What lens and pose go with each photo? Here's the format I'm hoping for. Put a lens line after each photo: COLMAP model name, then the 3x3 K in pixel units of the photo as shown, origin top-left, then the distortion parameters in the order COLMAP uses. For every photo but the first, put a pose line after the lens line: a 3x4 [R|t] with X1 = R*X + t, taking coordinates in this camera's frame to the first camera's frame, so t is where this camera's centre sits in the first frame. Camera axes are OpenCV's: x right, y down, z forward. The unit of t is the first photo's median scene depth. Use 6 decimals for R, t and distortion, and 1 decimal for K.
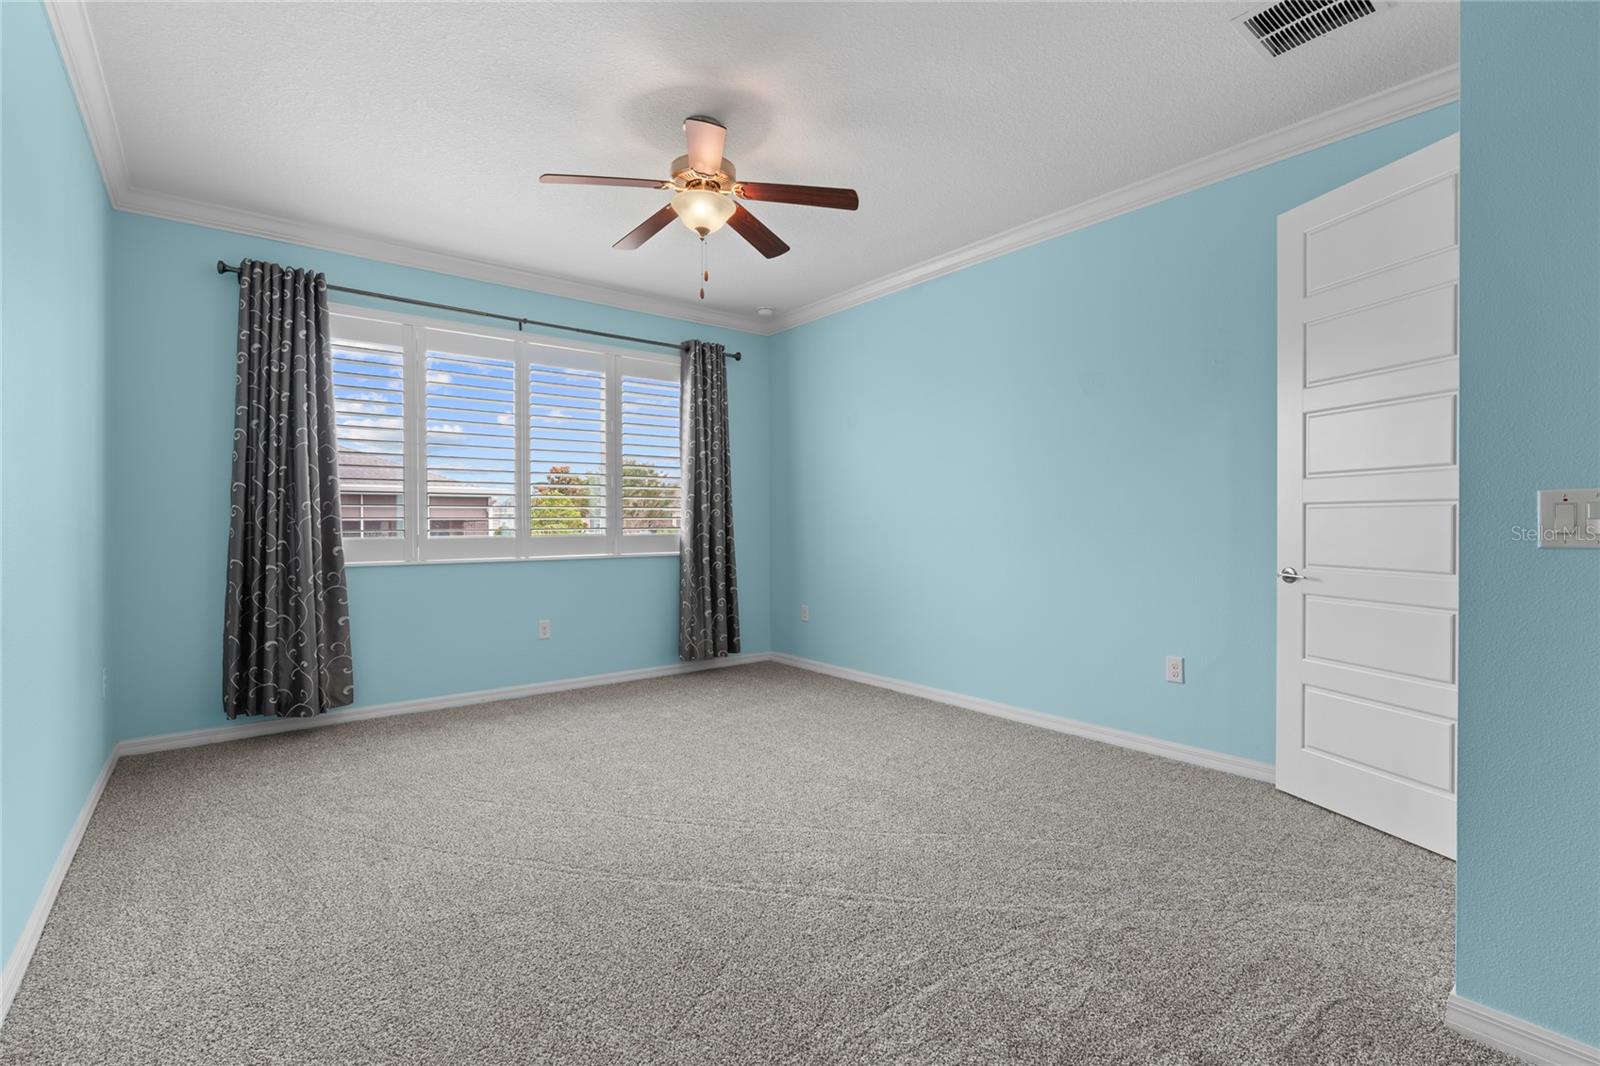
lens RADIAL K [[726.7, 0, 805.9], [0, 726.7, 526.8], [0, 0, 1]] dist [-0.001039, 0.000306]
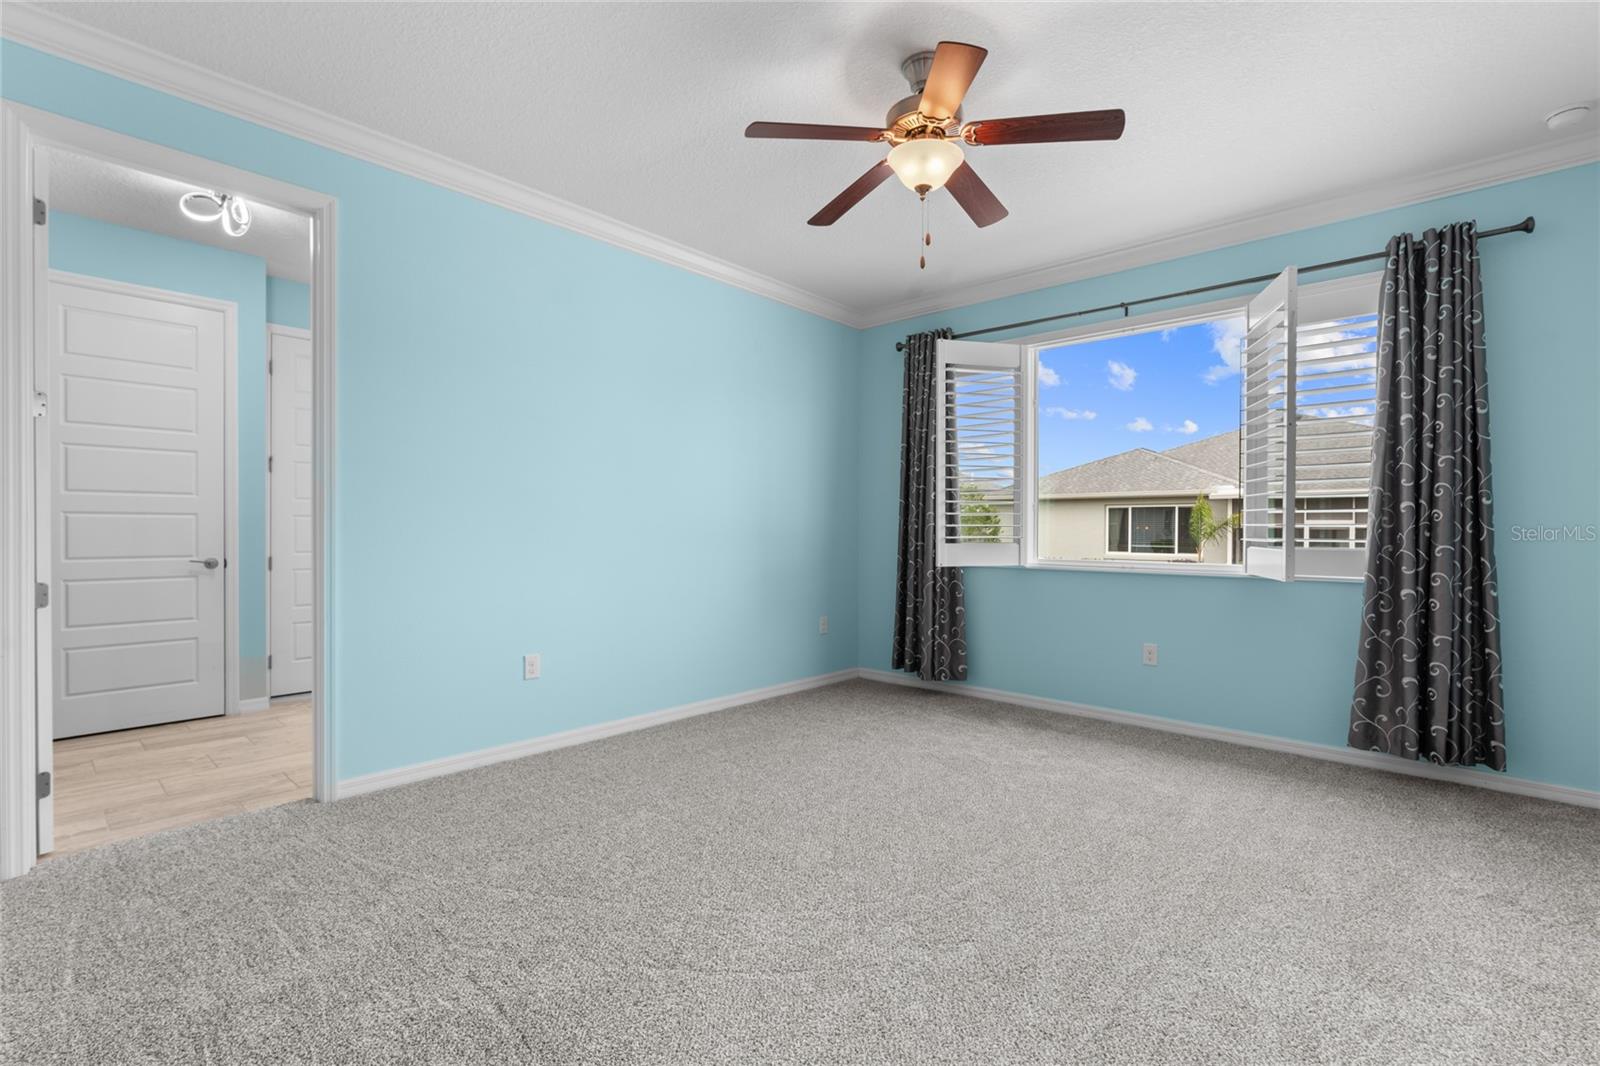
lens RADIAL K [[735.5, 0, 796.9], [0, 735.5, 541.4], [0, 0, 1]] dist [-0.005047, 0.001689]
pose [[0.145771, 0.020466, -0.989107, 0.454628], [-0.011778, 0.999751, 0.018950, -0.004562], [0.989248, 0.008887, 0.145976, 0.473831]]
